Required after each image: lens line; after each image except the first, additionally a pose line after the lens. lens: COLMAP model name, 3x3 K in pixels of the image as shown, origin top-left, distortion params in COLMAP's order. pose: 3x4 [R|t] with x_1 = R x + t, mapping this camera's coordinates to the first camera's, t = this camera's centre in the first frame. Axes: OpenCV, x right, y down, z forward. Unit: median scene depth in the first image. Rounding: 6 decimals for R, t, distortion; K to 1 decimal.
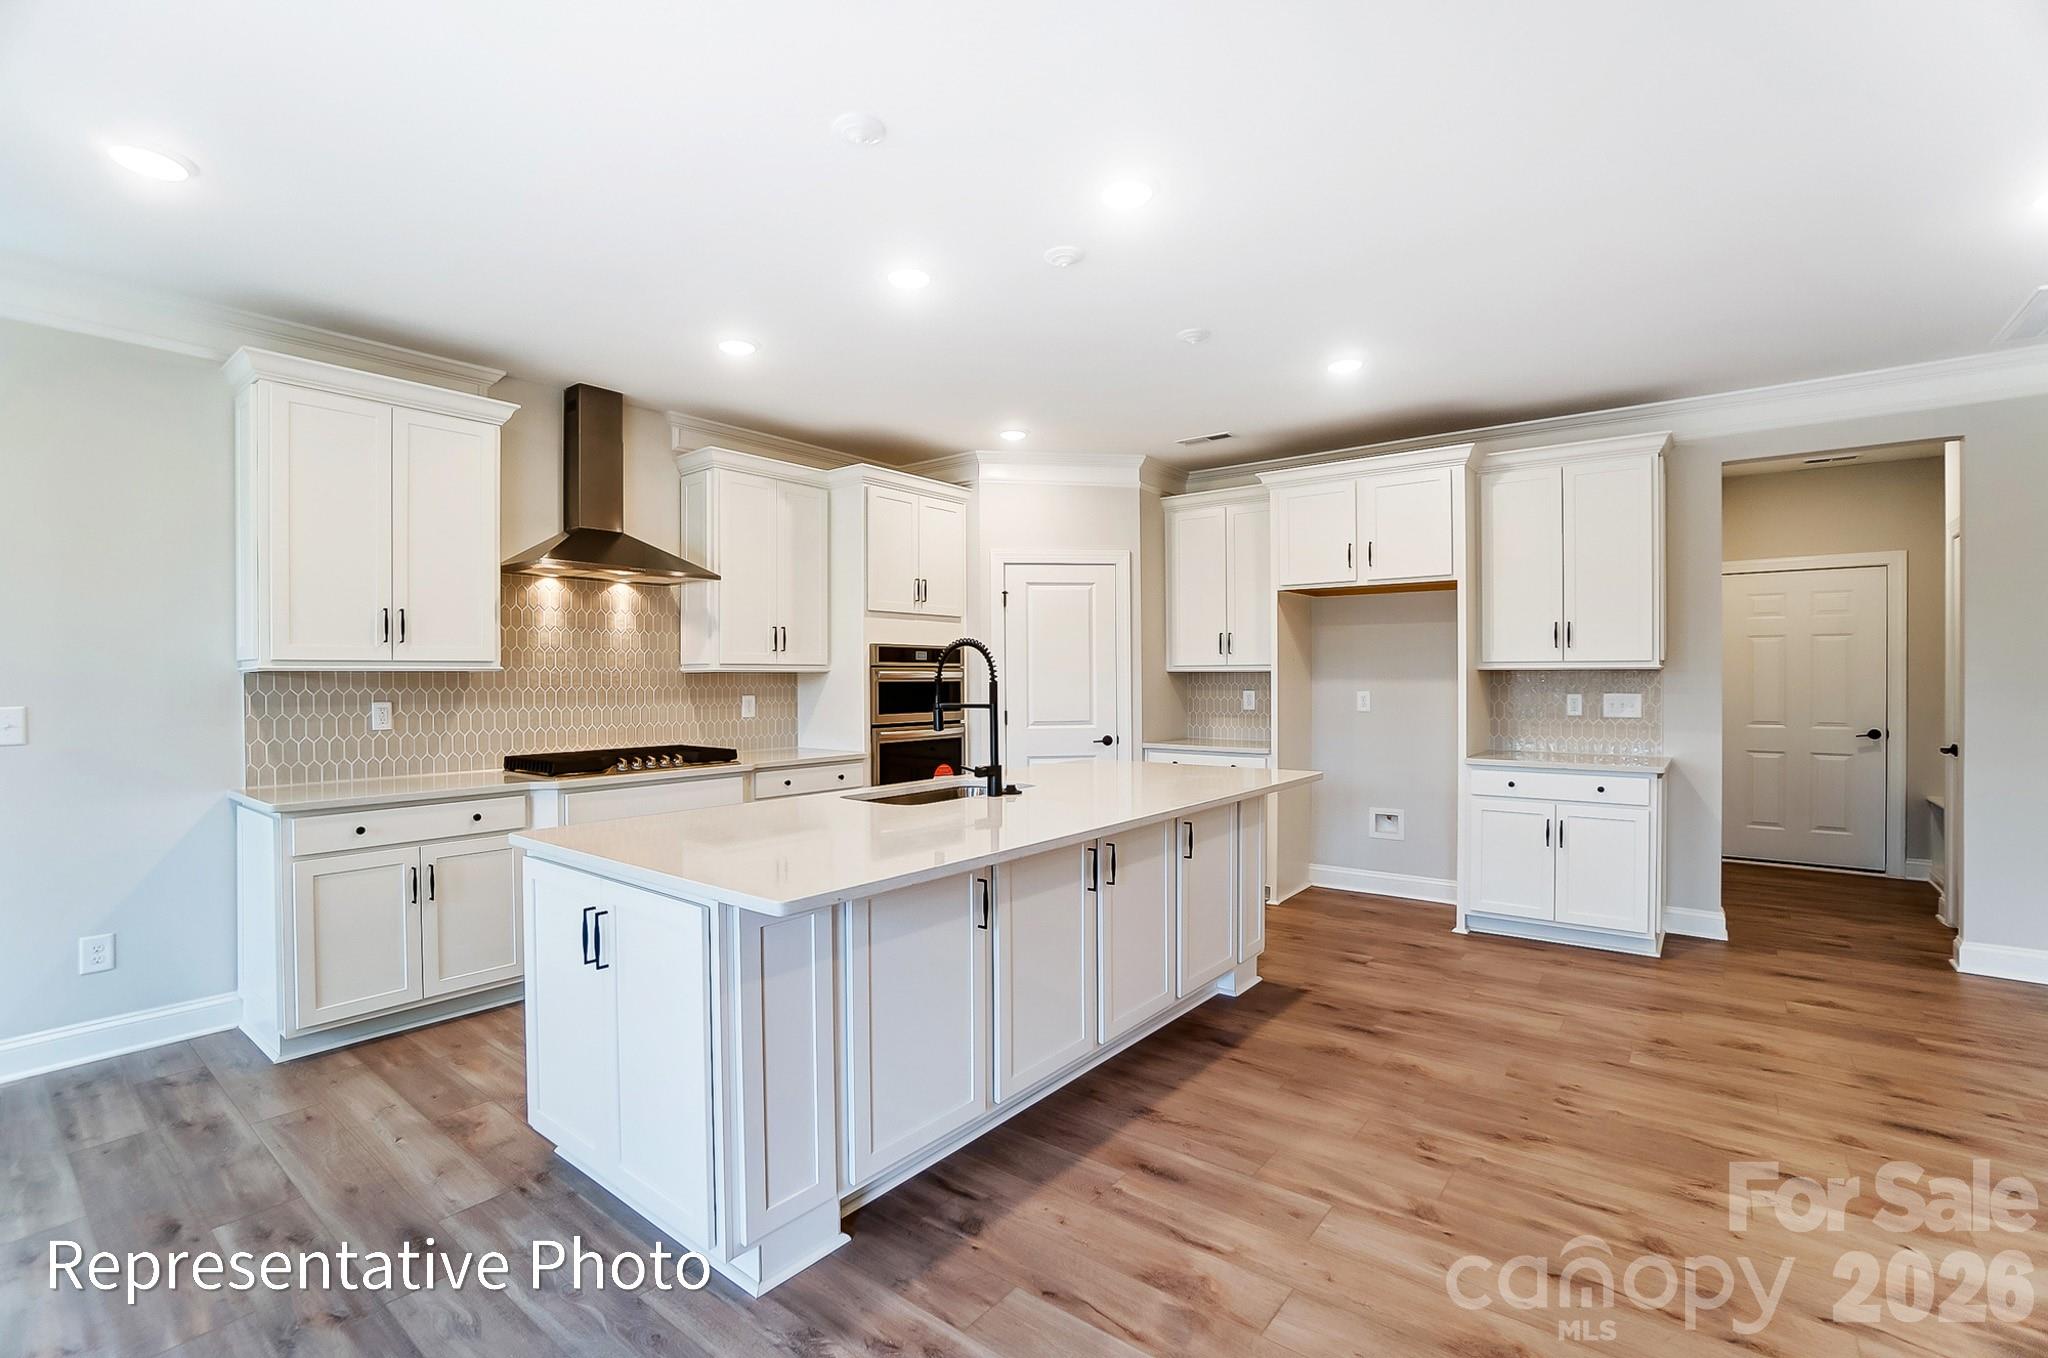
lens RADIAL K [[924.6, 0, 1016.5], [0, 924.6, 681.4], [0, 0, 1]] dist [-0.041146, 0.009744]
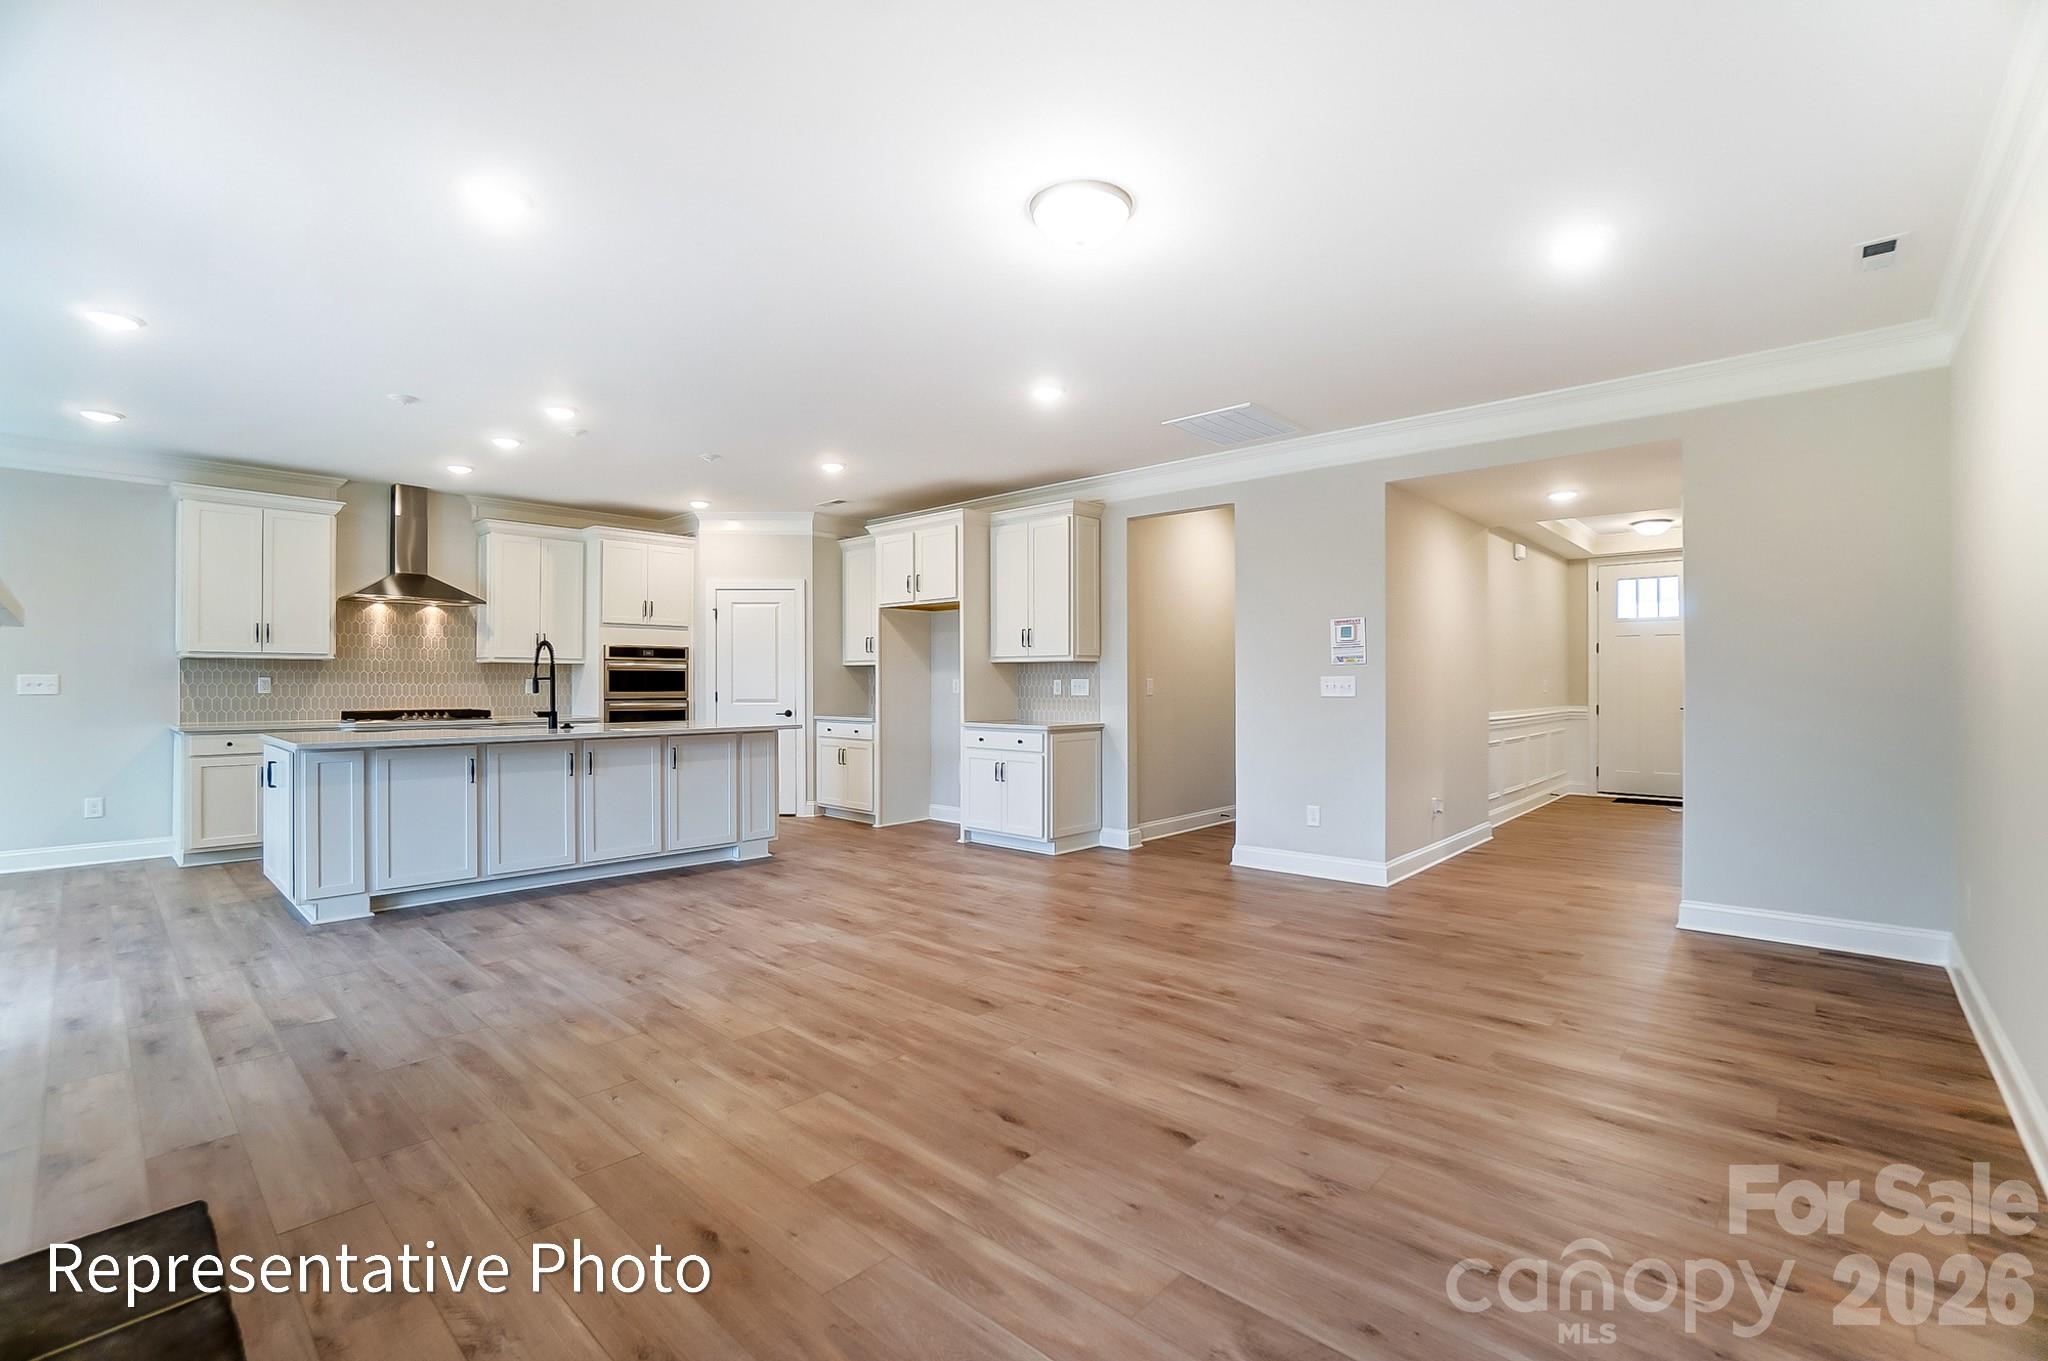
lens RADIAL K [[924.6, 0, 1019.3], [0, 924.6, 681.2], [0, 0, 1]] dist [-0.041146, 0.009744]
pose [[0.996131, 0.004896, -0.087739, 0.761233], [-0.005462, 0.999966, -0.006208, 0.028488], [0.087706, 0.006663, 0.996124, -0.503741]]
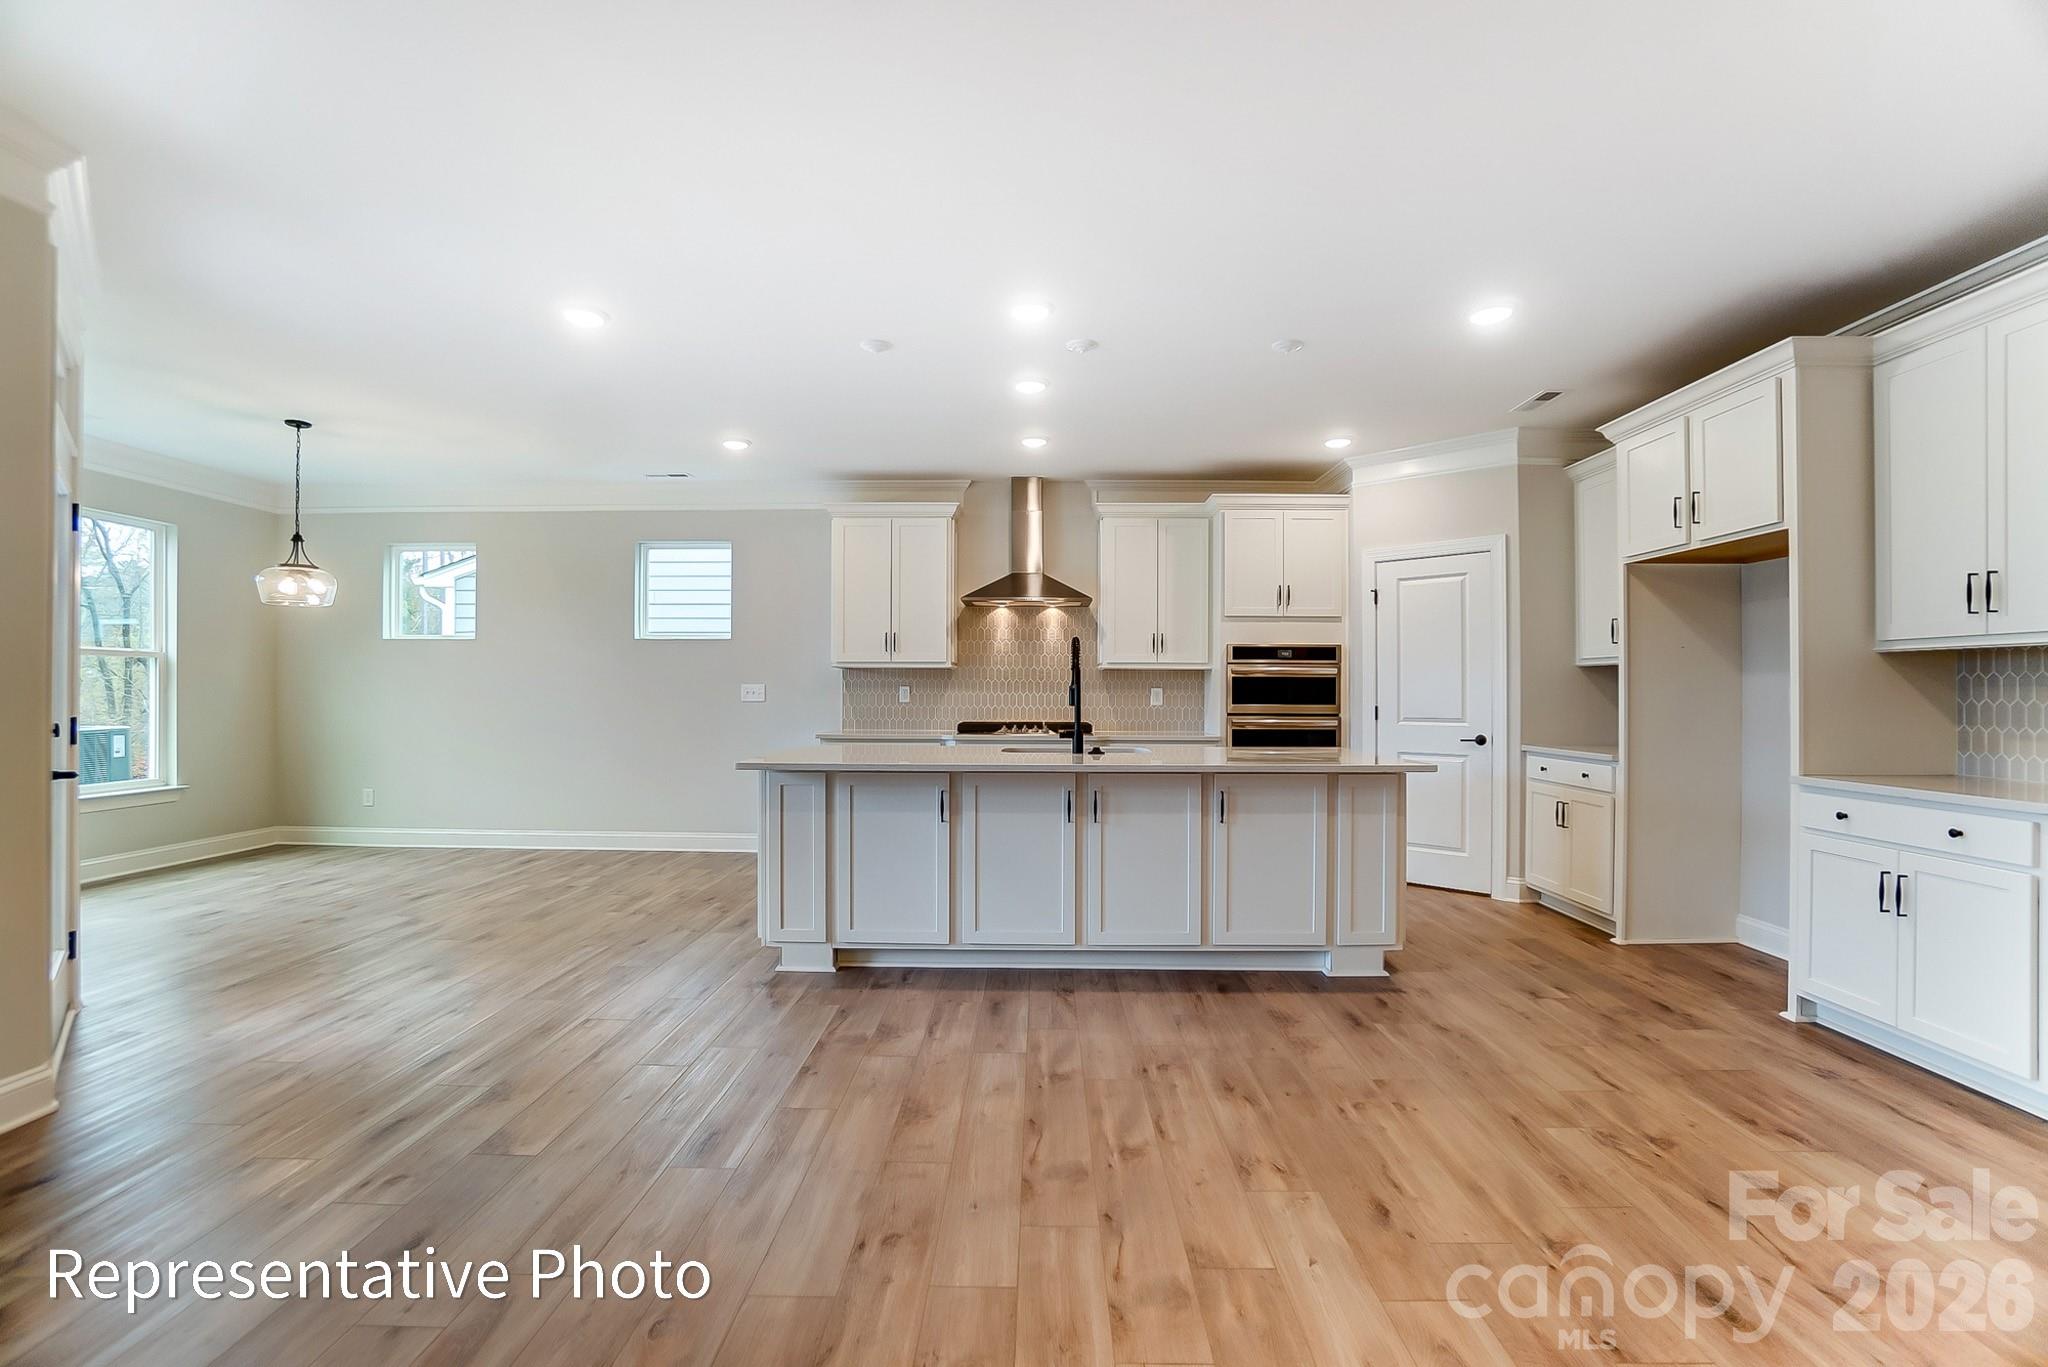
lens RADIAL K [[924.6, 0, 1018.2], [0, 924.6, 691.9], [0, 0, 1]] dist [-0.041146, 0.009744]
pose [[0.599624, 0.007774, -0.800244, 0.738269], [-0.009987, 0.999948, 0.002230, 0.023815], [0.800219, 0.006655, 0.599671, 0.093917]]
